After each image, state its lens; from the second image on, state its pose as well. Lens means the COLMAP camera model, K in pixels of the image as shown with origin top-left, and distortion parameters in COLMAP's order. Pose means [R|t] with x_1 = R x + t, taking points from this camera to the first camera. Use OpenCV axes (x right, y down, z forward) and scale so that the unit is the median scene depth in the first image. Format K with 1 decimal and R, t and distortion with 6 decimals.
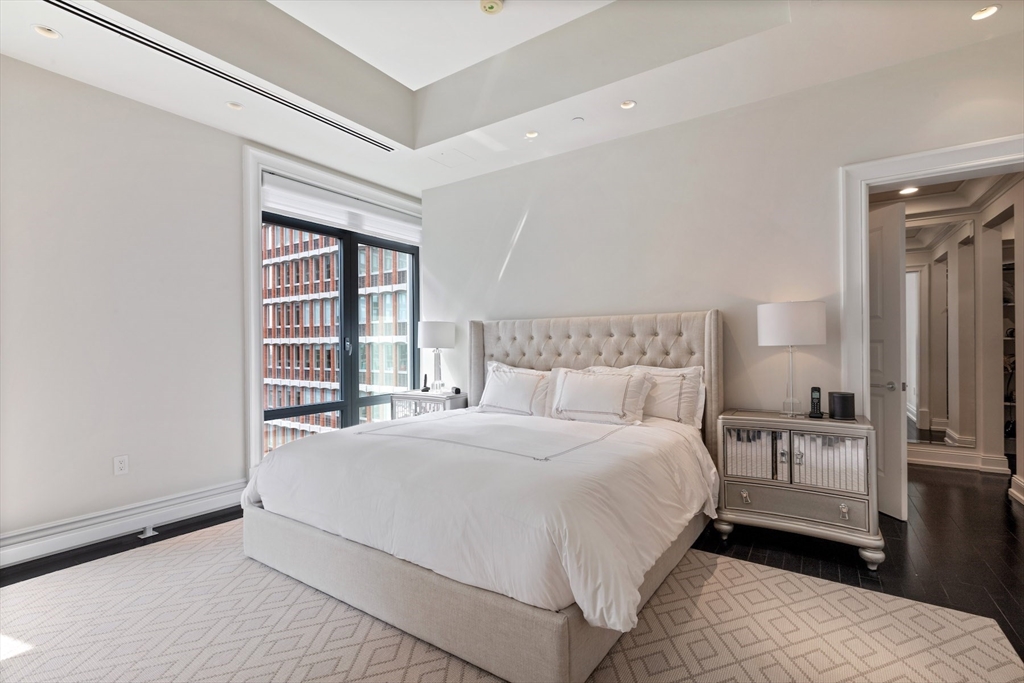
lens RADIAL K [[466.0, 0, 501.9], [0, 466.0, 343.8], [0, 0, 1]] dist [0.002356, -0.001429]
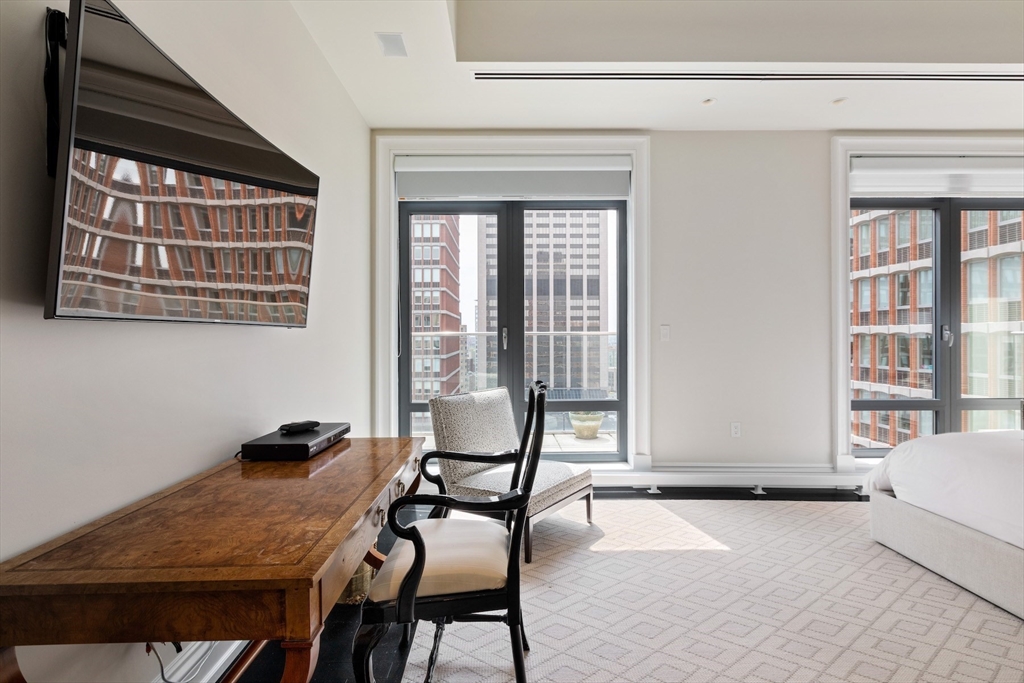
lens RADIAL K [[466.0, 0, 483.7], [0, 466.0, 337.3], [0, 0, 1]] dist [0.002356, -0.001429]
pose [[0.576046, 0.009607, -0.817361, -0.158164], [-0.004461, 0.999953, 0.008609, 0.005529], [0.817405, -0.001313, 0.576062, -0.212272]]
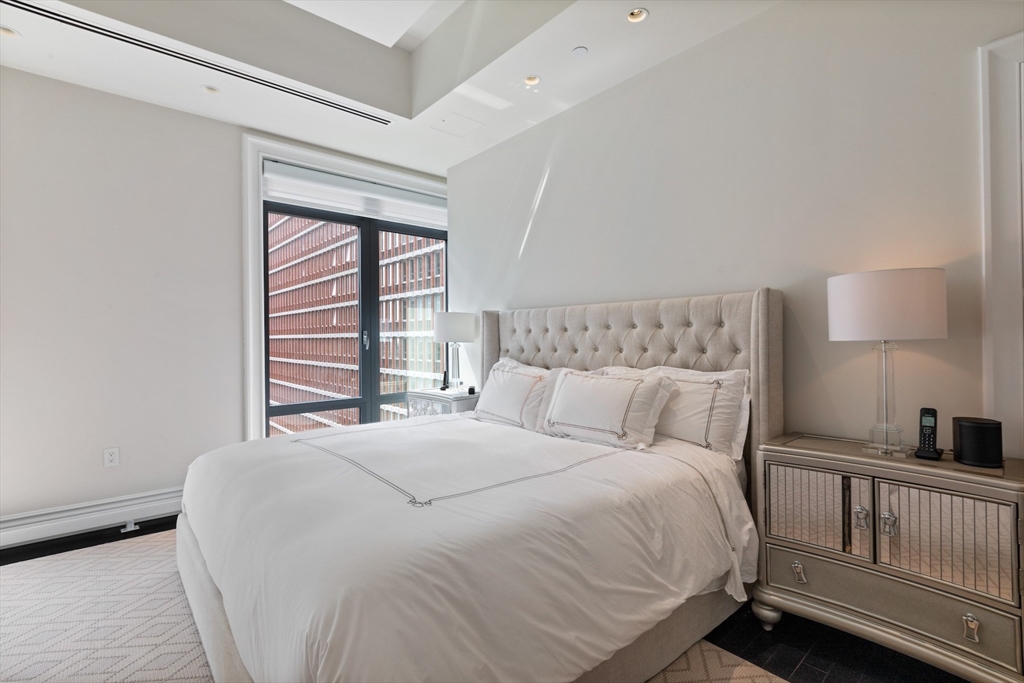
lens RADIAL K [[466.0, 0, 500.0], [0, 466.0, 334.6], [0, 0, 1]] dist [0.002356, -0.001429]
pose [[0.966279, -0.001756, -0.257492, 0.222846], [0.000665, 0.999990, -0.004324, -0.001414], [0.257497, 0.004007, 0.966271, 0.202679]]
